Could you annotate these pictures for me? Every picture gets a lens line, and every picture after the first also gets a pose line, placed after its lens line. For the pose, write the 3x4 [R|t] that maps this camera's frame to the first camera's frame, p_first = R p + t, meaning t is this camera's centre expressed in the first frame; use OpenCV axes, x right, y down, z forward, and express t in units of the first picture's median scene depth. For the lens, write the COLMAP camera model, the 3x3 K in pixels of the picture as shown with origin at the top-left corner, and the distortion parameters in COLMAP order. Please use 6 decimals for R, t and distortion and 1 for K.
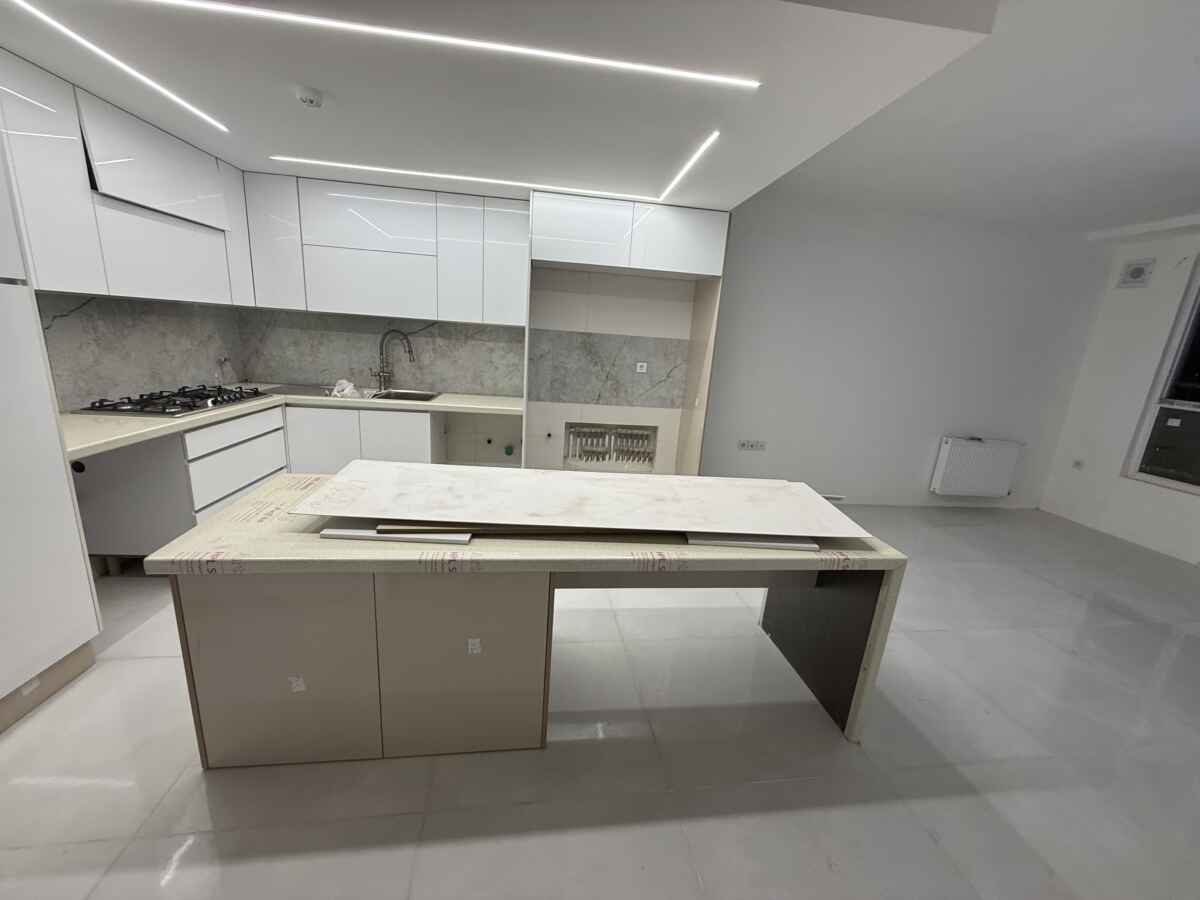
lens RADIAL K [[471.8, 0, 600.0], [0, 471.8, 450.0], [0, 0, 1]] dist [-0.008920, -0.000222]
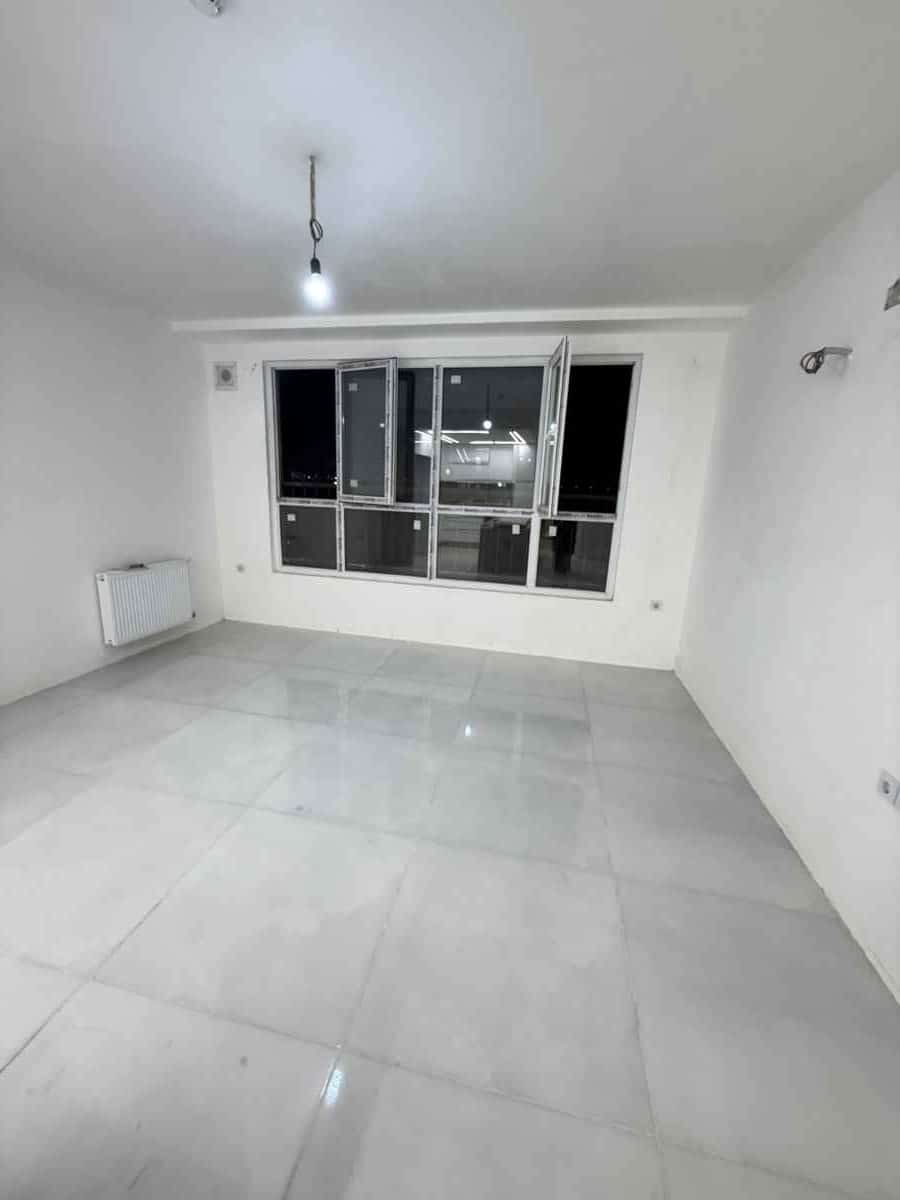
lens RADIAL K [[471.8, 0, 450.0], [0, 471.8, 600.0], [0, 0, 1]] dist [-0.008920, -0.000222]
pose [[0.341978, -0.278556, 0.897473, 0.250373], [0.211235, 0.953400, 0.215425, -0.030249], [-0.915659, 0.115907, 0.384883, 0.203338]]
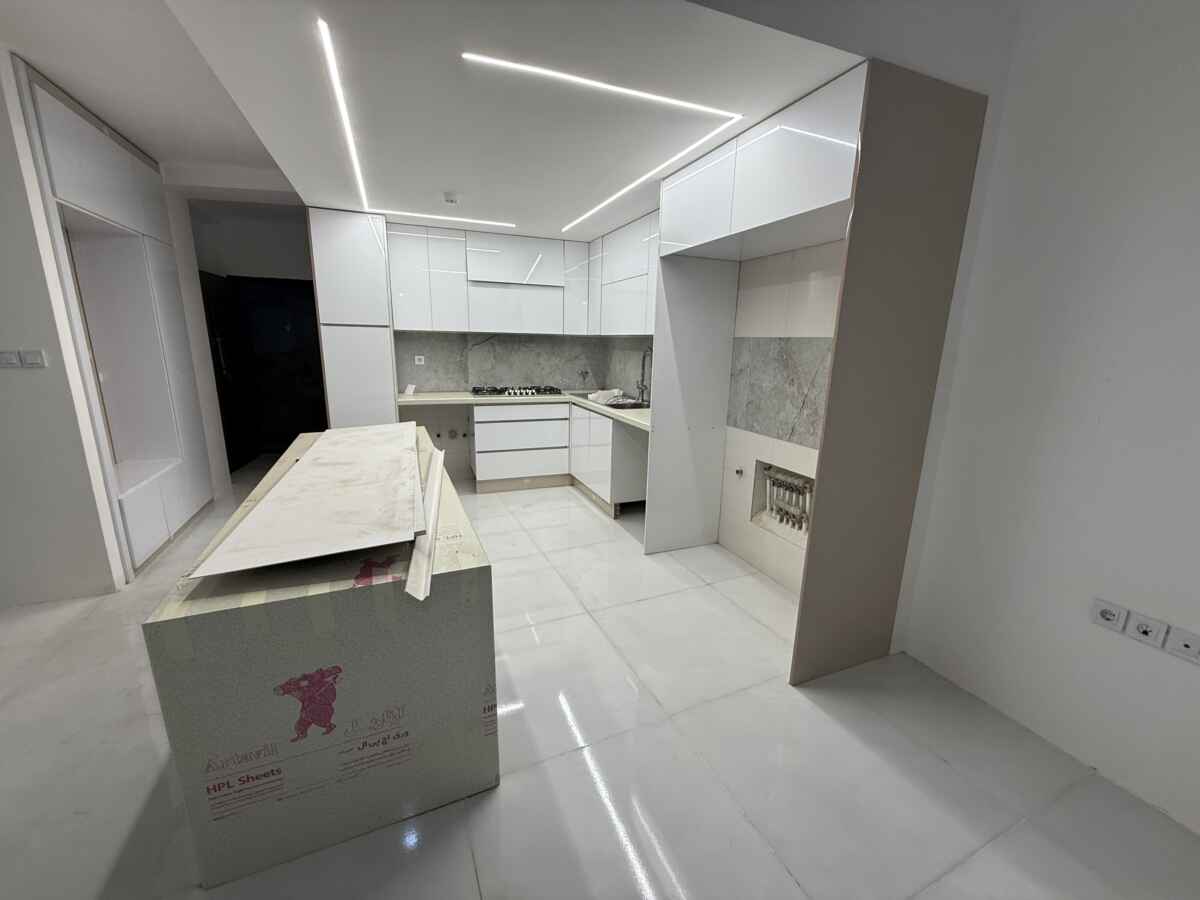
lens RADIAL K [[486.2, 0, 600.0], [0, 486.2, 450.0], [0, 0, 1]] dist [-0.001574, -0.000102]
pose [[0.267015, 0.148105, -0.952244, 0.608429], [-0.229139, 0.969539, 0.086543, -0.086962], [0.936055, 0.195088, 0.292818, 0.565083]]
